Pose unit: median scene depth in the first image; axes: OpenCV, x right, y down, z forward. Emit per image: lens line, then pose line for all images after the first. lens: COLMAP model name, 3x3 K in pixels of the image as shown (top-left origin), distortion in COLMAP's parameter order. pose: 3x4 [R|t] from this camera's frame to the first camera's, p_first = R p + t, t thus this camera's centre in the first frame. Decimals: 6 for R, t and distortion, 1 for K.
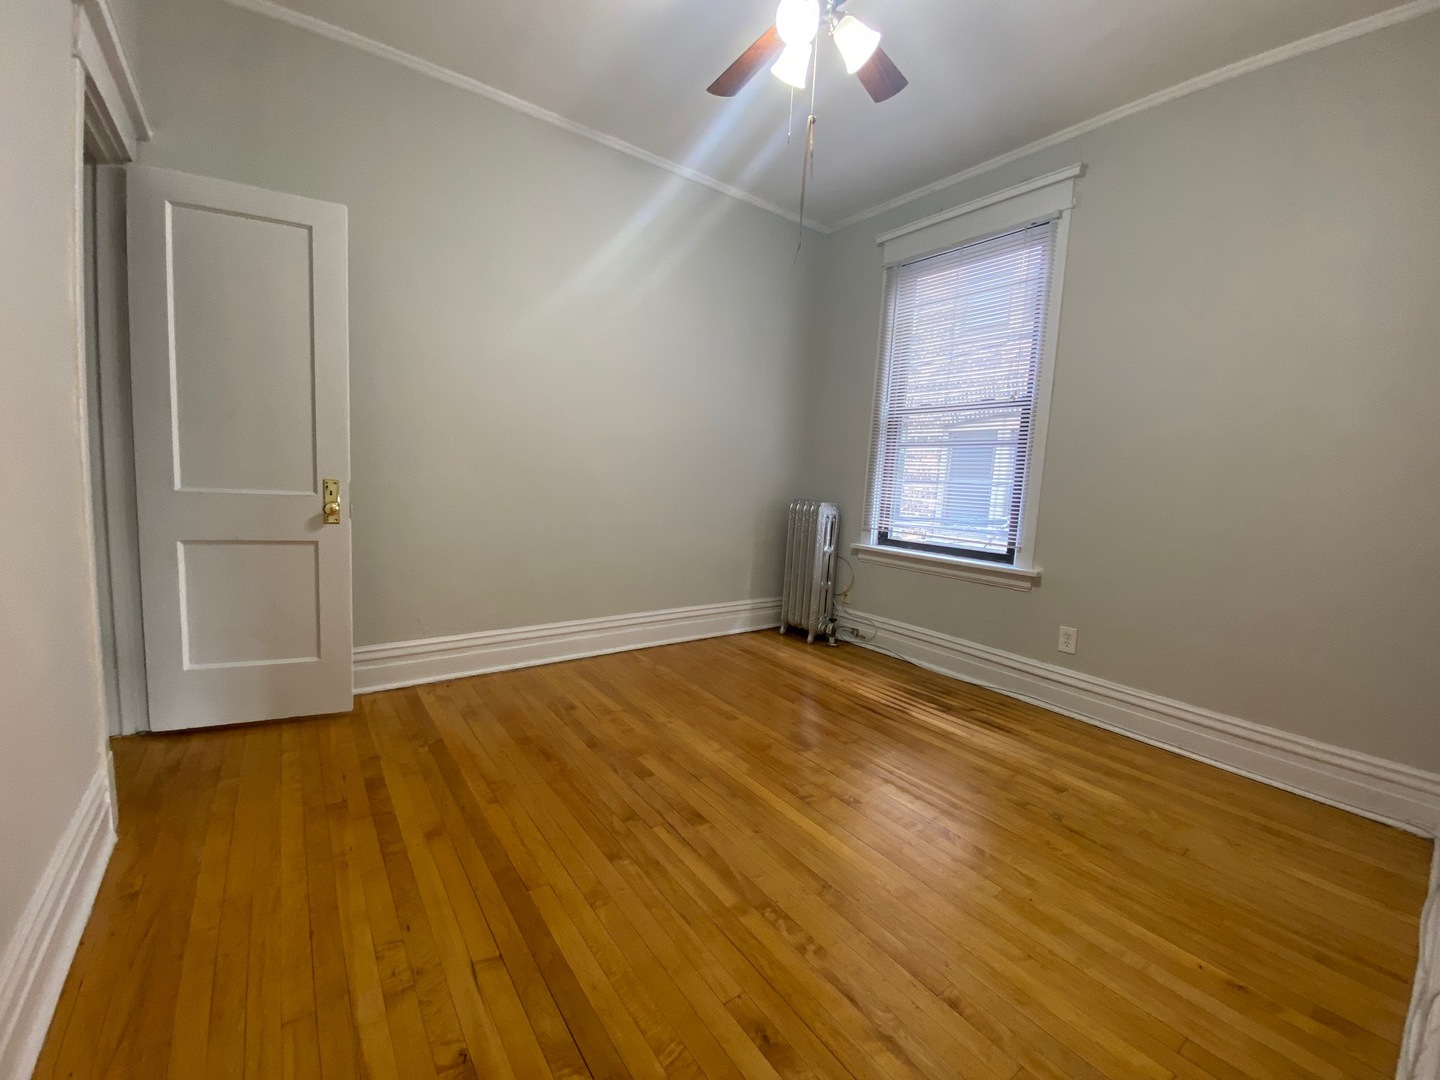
lens RADIAL K [[584.5, 0, 714.2], [0, 584.5, 550.5], [0, 0, 1]] dist [0.000708, -0.011621]
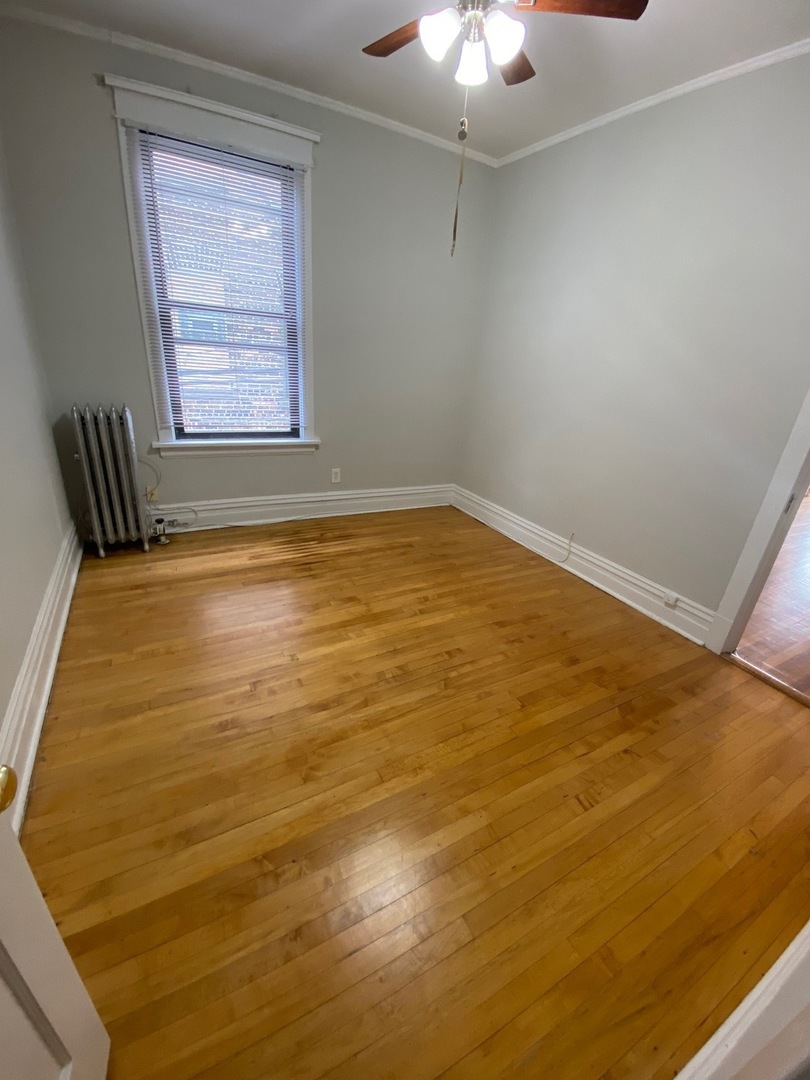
lens RADIAL K [[438.4, 0, 384.5], [0, 438.4, 549.3], [0, 0, 1]] dist [0.000708, -0.011621]
pose [[0.132644, -0.436839, 0.889707, -0.602438], [0.059669, 0.899530, 0.432766, -0.195645], [-0.989366, -0.004316, 0.145383, 0.615674]]
